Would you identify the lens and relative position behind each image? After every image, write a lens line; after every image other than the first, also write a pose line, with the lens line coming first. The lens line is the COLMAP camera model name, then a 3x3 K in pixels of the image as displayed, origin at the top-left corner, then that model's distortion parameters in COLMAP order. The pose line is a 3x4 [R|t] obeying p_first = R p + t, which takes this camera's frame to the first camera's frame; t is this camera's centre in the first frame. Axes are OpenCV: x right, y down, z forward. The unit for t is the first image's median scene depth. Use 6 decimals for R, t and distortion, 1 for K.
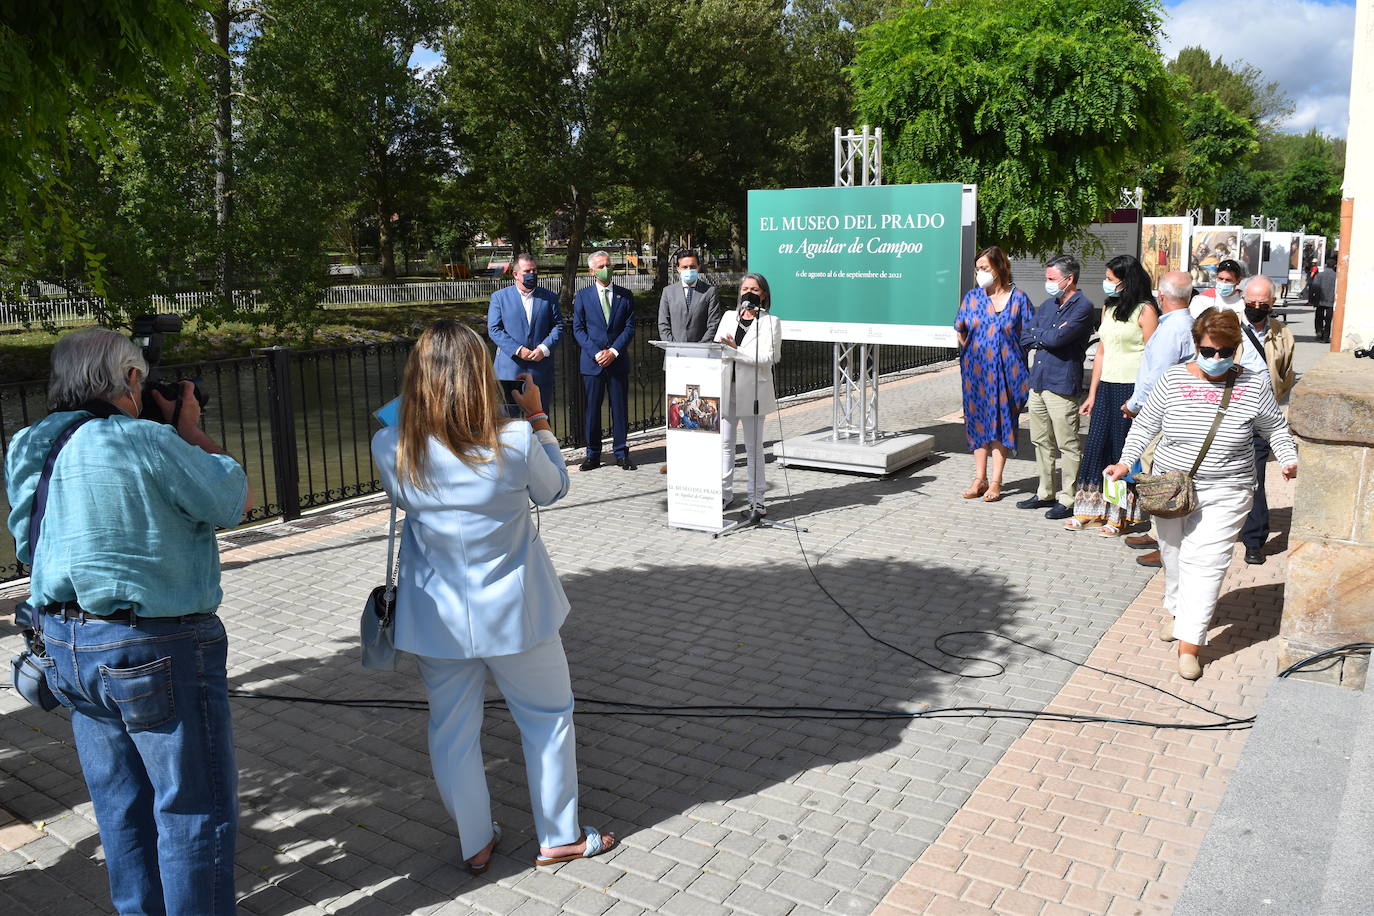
lens RADIAL K [[1081.2, 0, 687.0], [0, 1081.2, 458.0], [0, 0, 1]] dist [-0.099593, 0.023148]
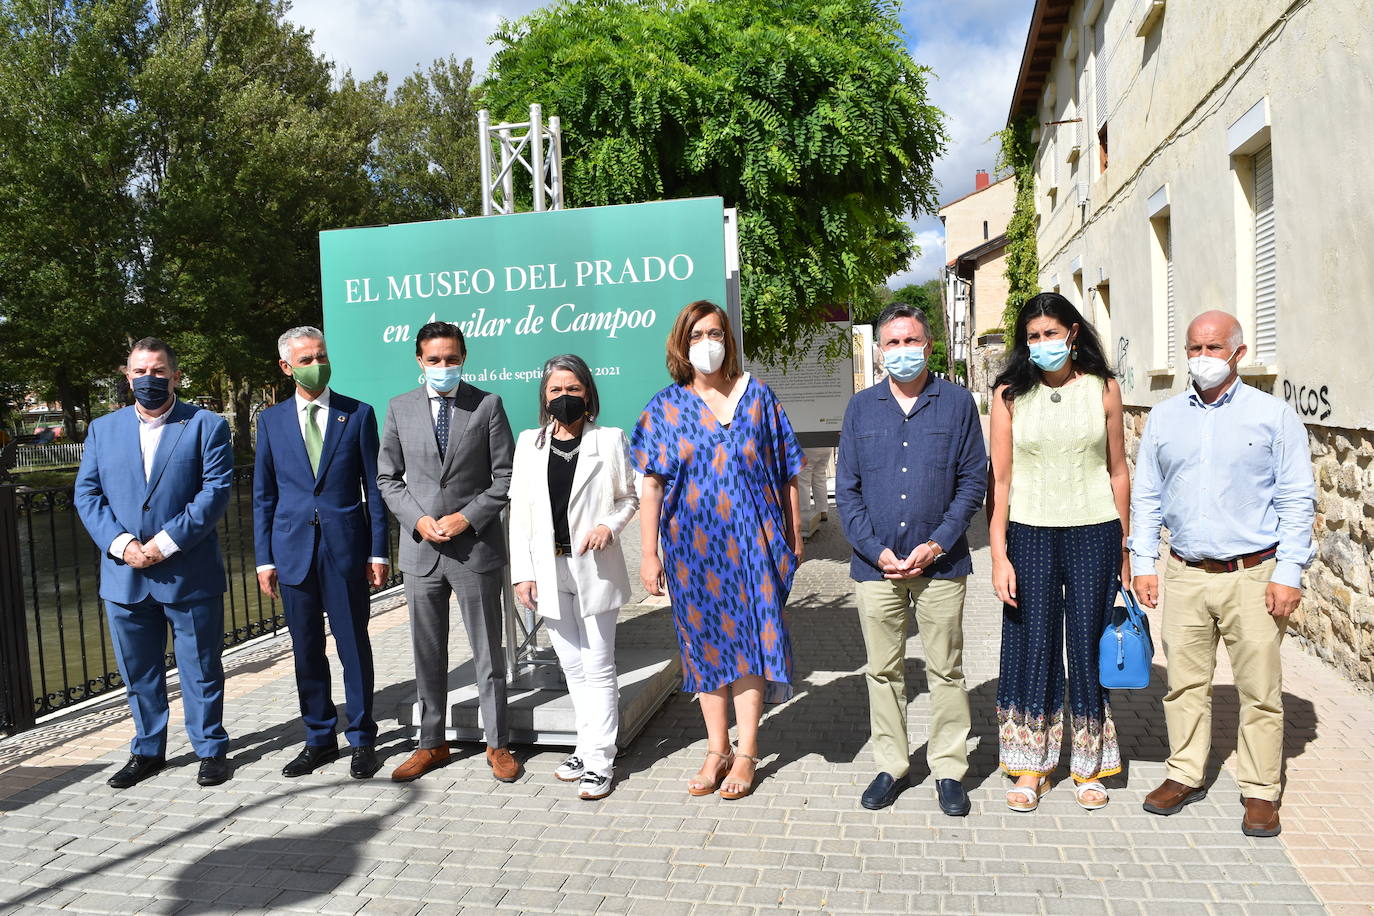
lens RADIAL K [[1081.2, 0, 687.0], [0, 1081.2, 458.0], [0, 0, 1]] dist [-0.099593, 0.023148]
pose [[0.933094, -0.049073, 0.356268, 0.029141], [0.098127, 0.987798, -0.120941, -0.047316], [-0.345986, 0.147809, 0.926524, 0.404661]]
